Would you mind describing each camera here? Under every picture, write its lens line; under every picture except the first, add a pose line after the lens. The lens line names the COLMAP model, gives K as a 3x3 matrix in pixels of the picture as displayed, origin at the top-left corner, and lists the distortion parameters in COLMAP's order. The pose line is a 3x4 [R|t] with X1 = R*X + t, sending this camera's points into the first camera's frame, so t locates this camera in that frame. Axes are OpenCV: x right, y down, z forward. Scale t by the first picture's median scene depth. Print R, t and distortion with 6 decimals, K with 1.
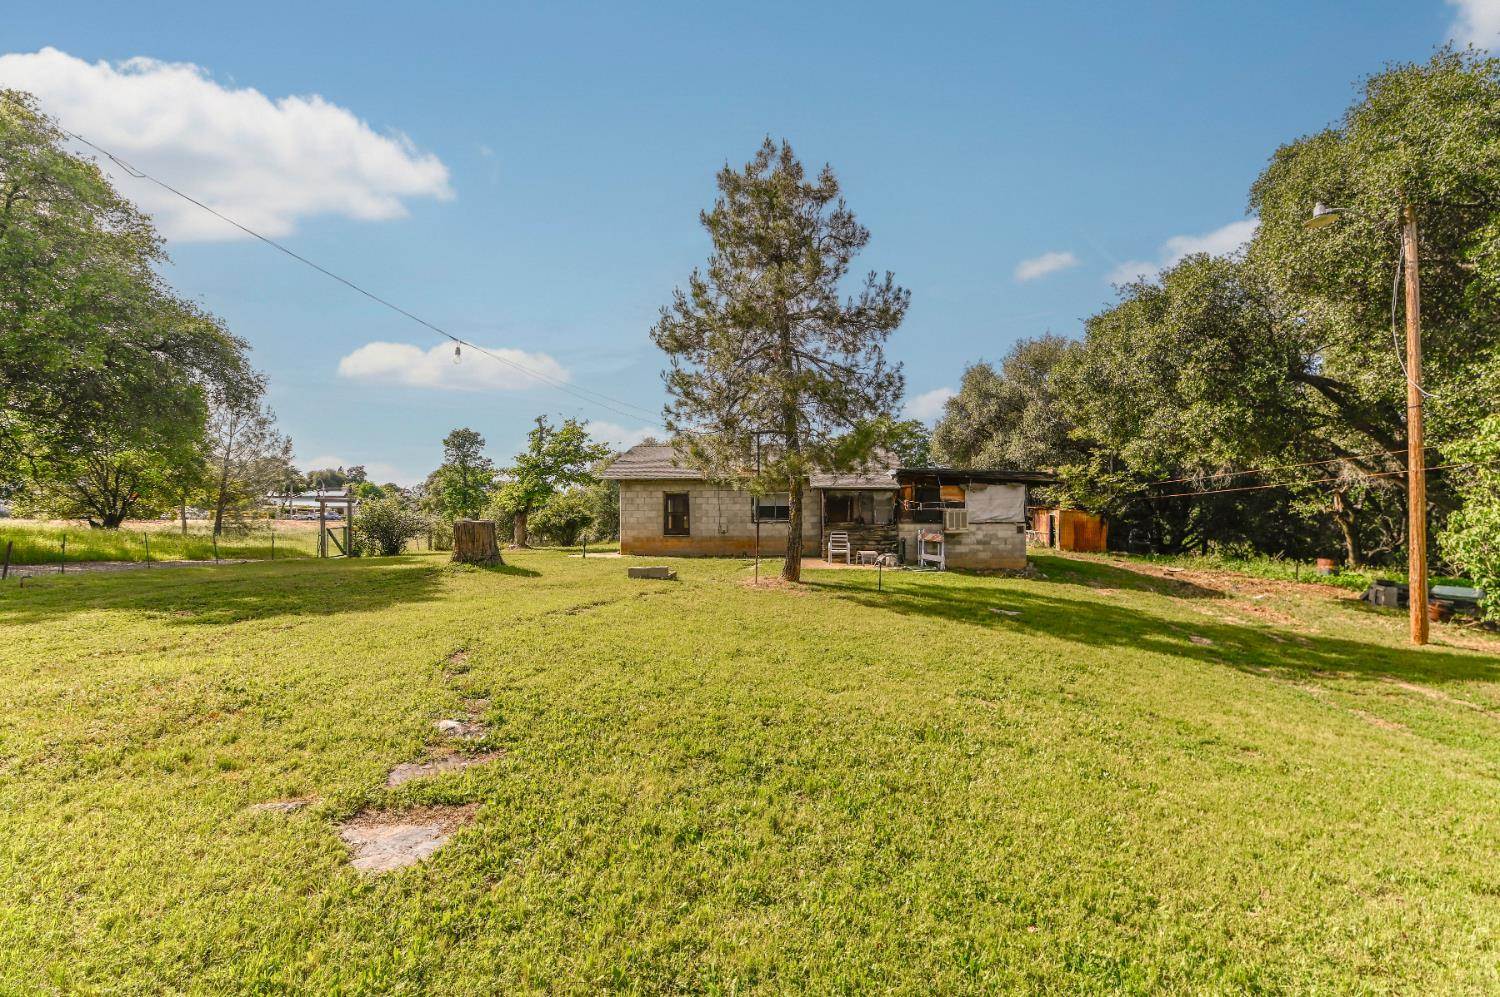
lens RADIAL K [[666.4, 0, 750.7], [0, 666.4, 506.1], [0, 0, 1]] dist [0.005667, -0.002722]
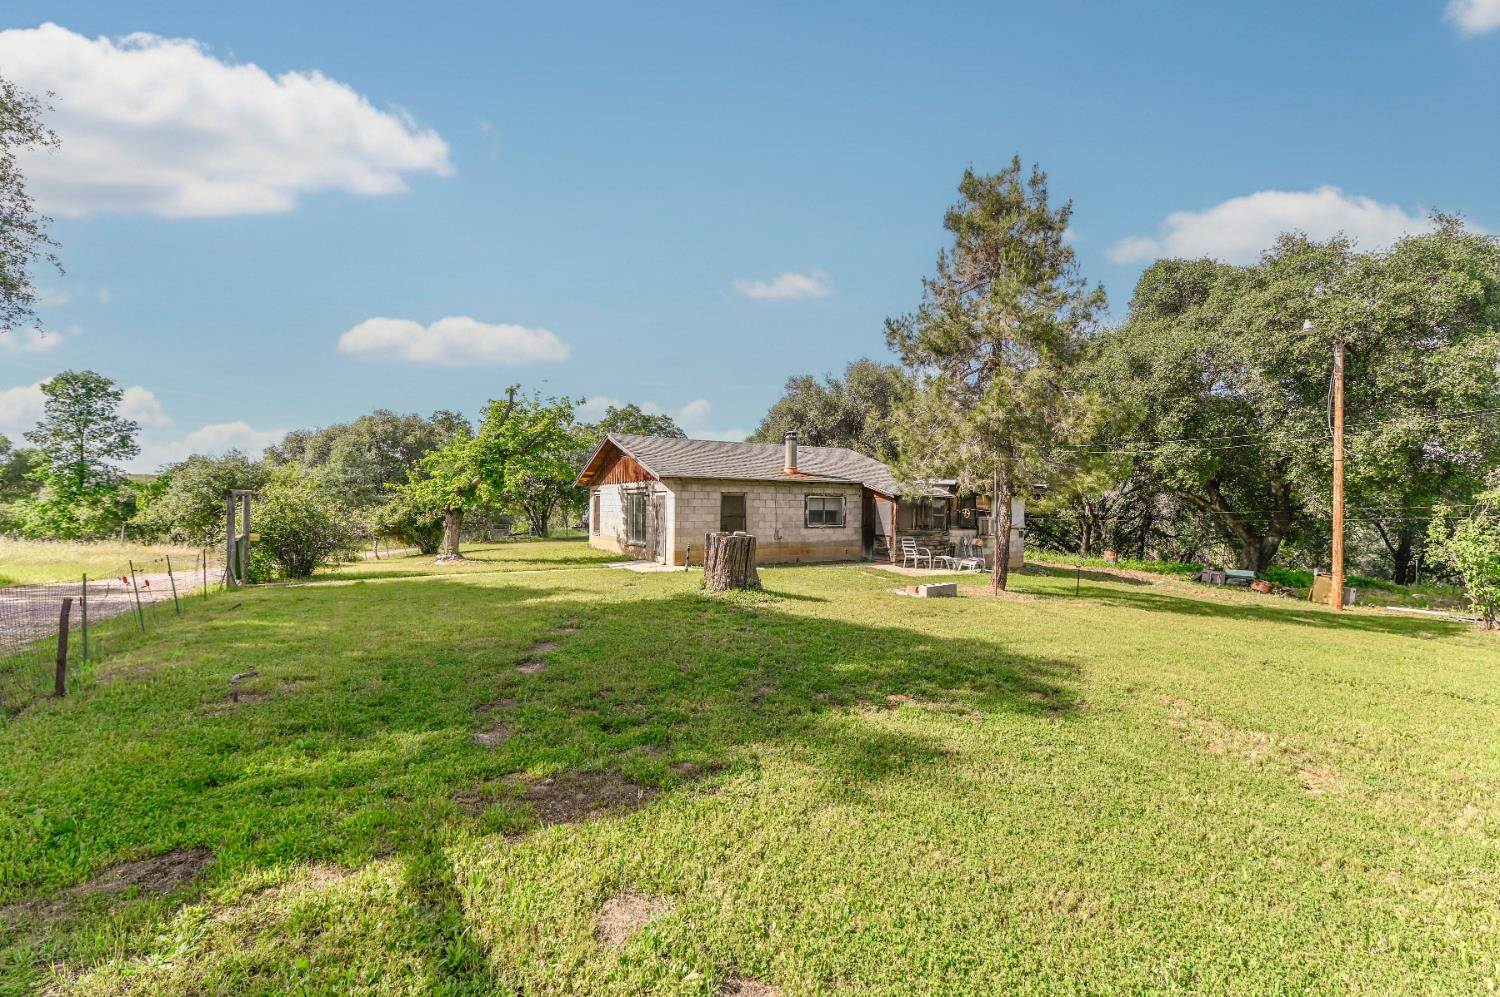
lens RADIAL K [[666.4, 0, 738.1], [0, 666.4, 502.3], [0, 0, 1]] dist [0.005667, -0.002722]
pose [[0.838415, 0.016983, 0.544768, -0.596686], [-0.022933, 0.999728, 0.004128, -0.013111], [-0.544550, -0.015954, 0.838576, 0.252860]]
